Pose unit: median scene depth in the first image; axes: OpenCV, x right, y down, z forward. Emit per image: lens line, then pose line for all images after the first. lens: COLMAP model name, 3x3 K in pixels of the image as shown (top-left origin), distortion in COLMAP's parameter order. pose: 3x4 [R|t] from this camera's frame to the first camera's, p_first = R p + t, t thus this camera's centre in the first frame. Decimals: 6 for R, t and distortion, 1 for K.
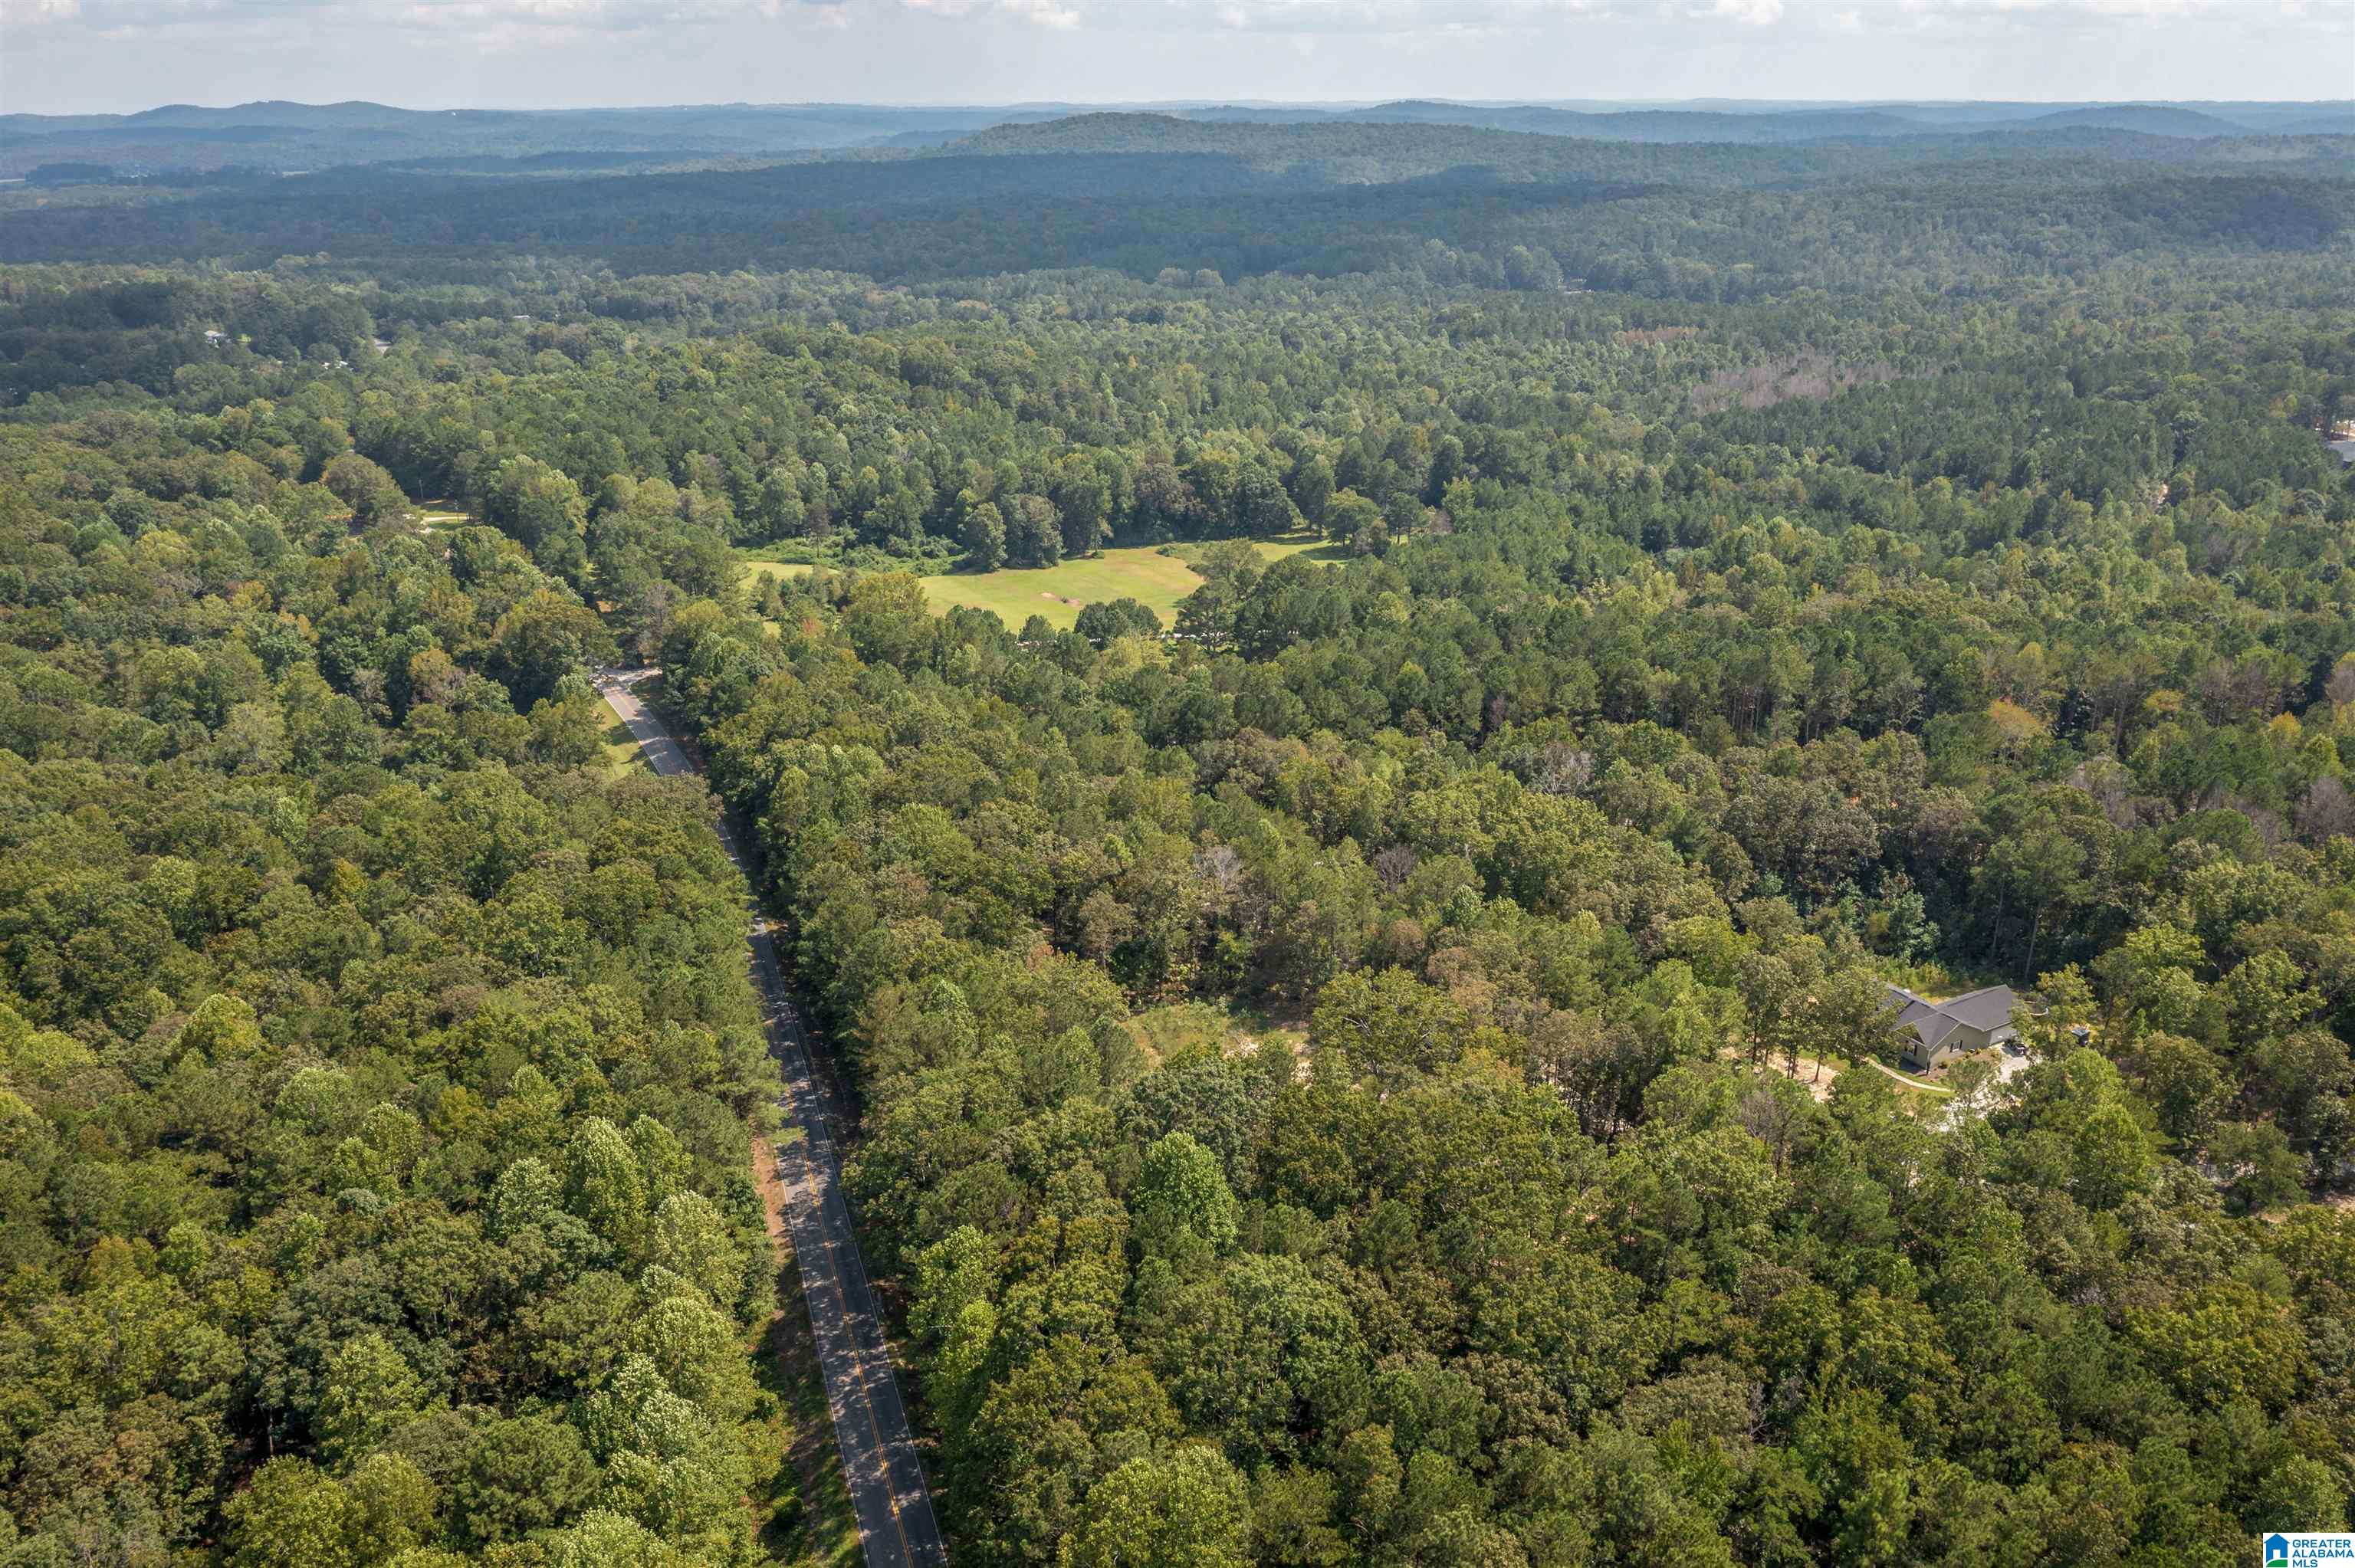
lens RADIAL K [[1907.1, 0, 1177.5], [0, 1907.1, 784.0], [0, 0, 1]] dist [-0.003212, -0.010480]
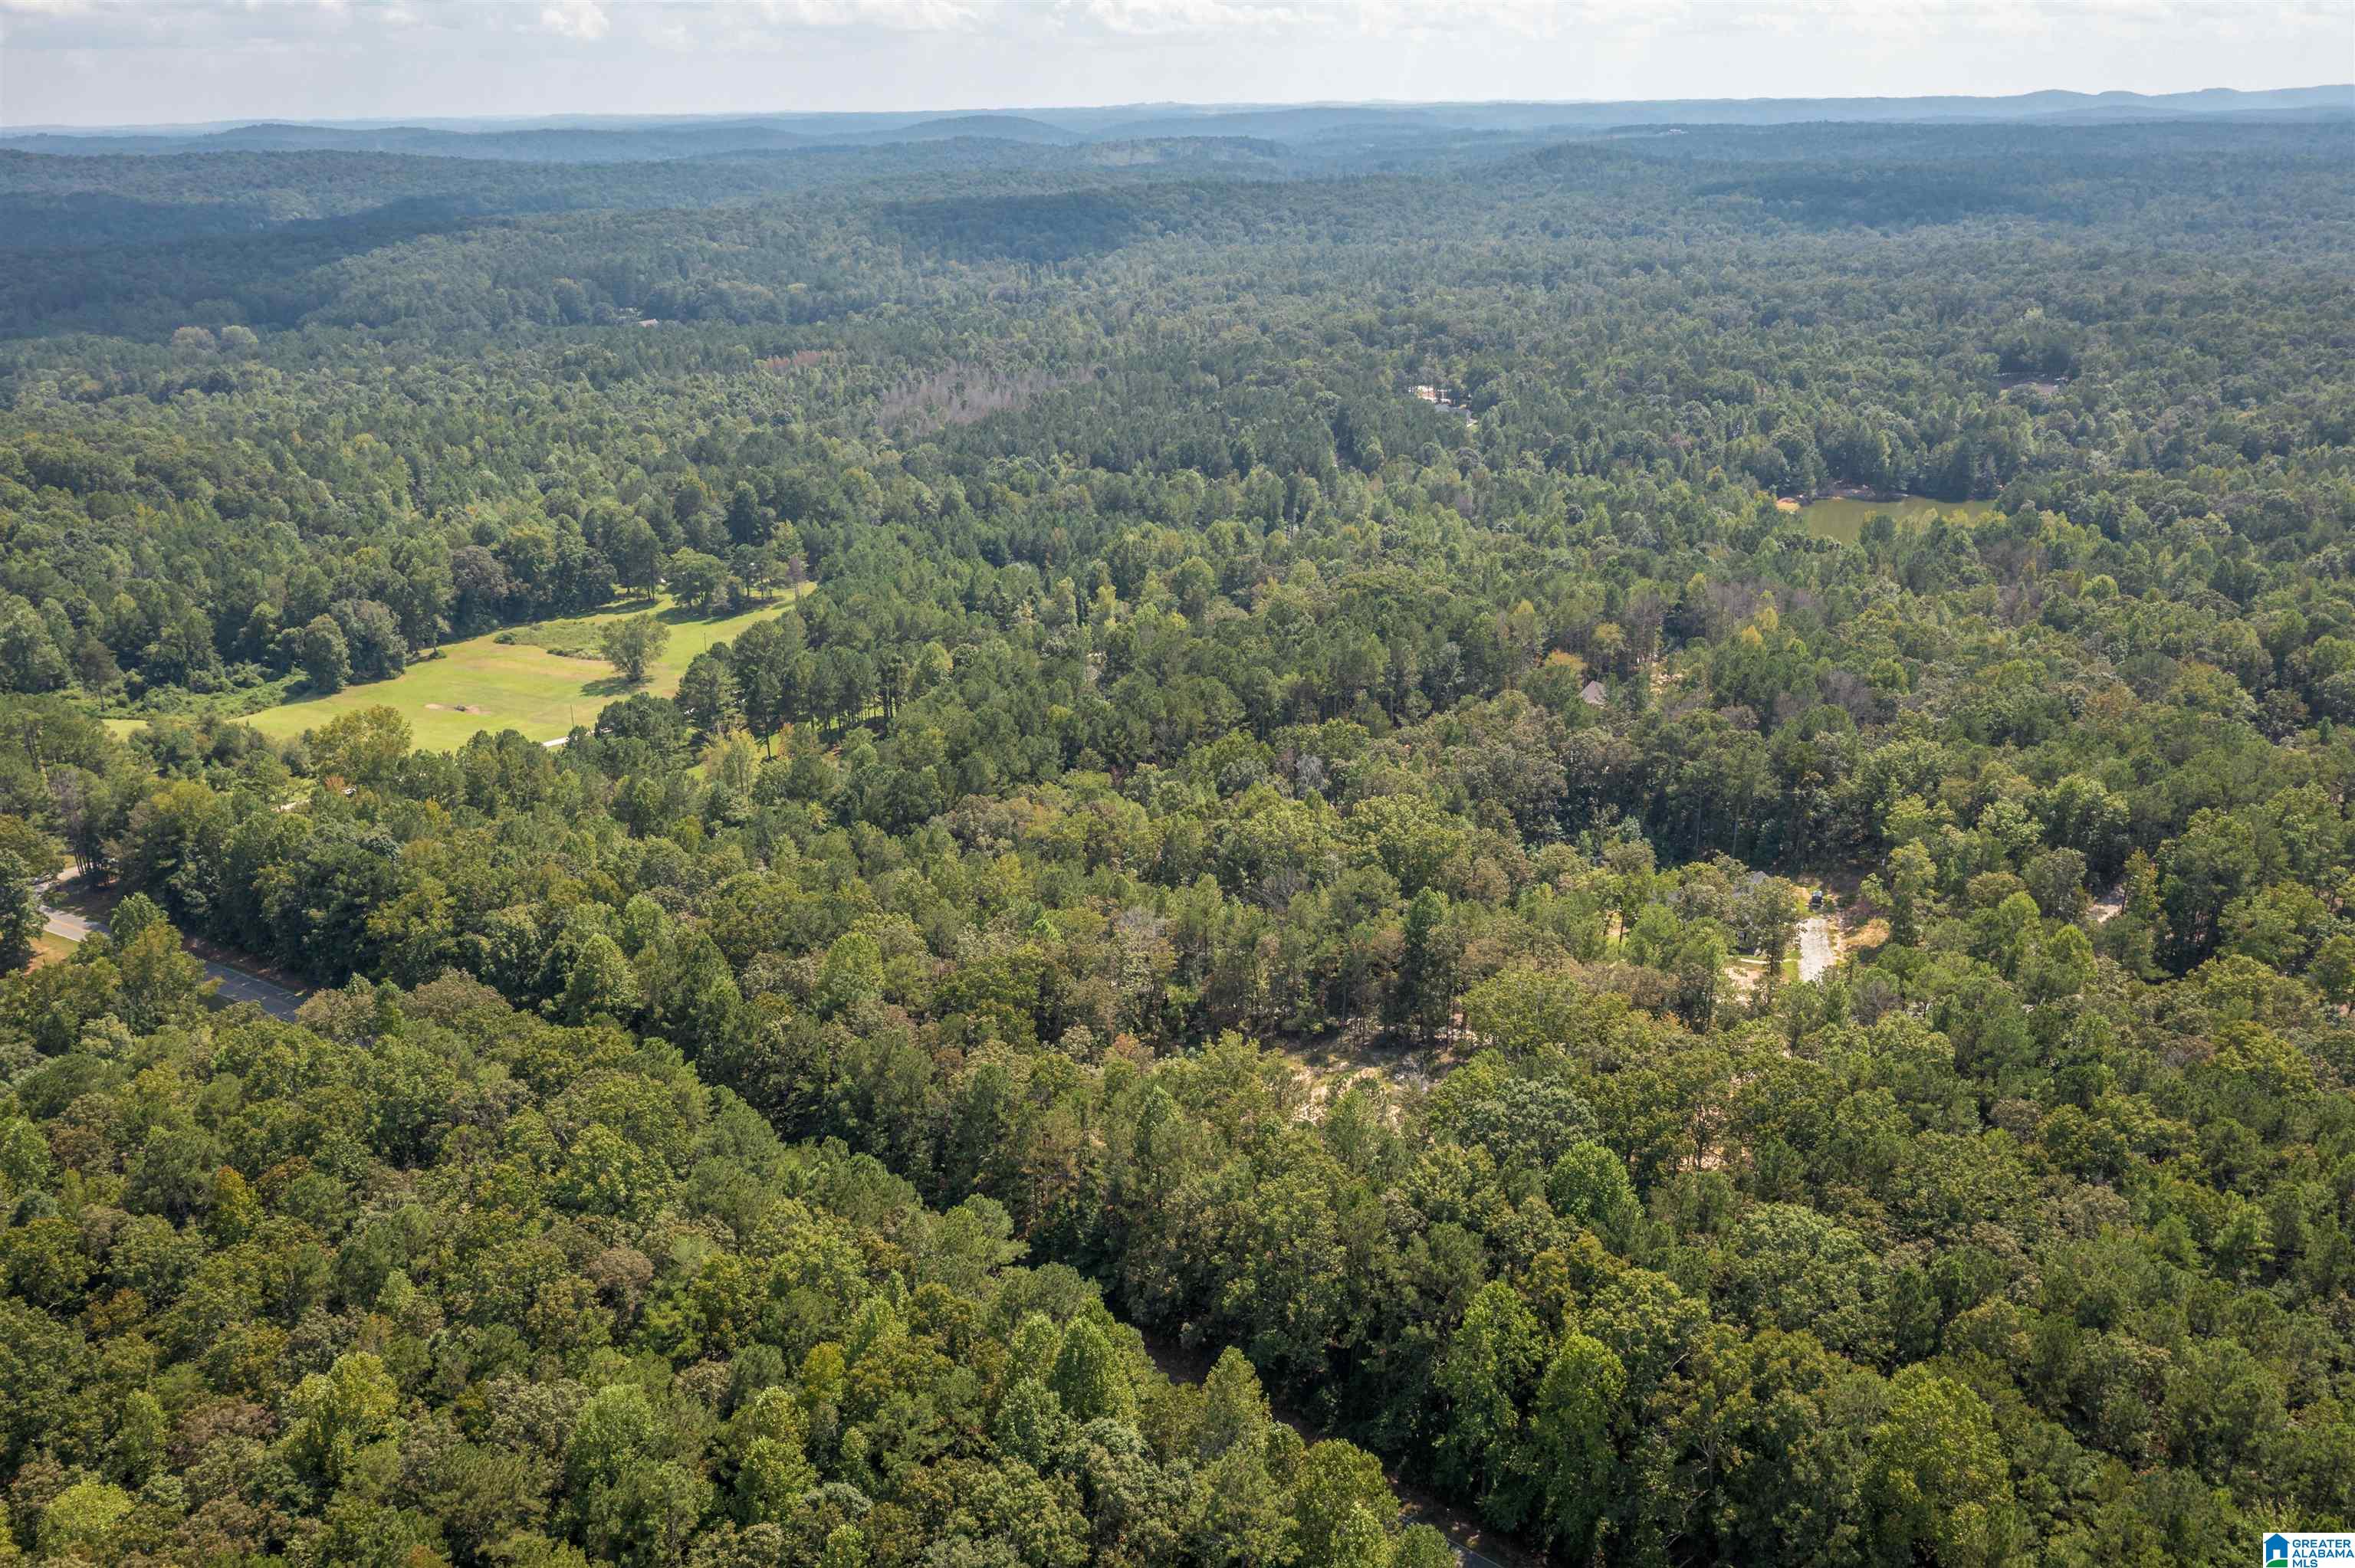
lens RADIAL K [[1907.1, 0, 1177.5], [0, 1907.1, 784.0], [0, 0, 1]] dist [-0.003212, -0.010480]
pose [[0.846745, -0.188830, 0.497359, -0.135625], [0.192029, 0.980344, 0.045278, -0.022025], [-0.496133, 0.057168, 0.866363, 0.030783]]
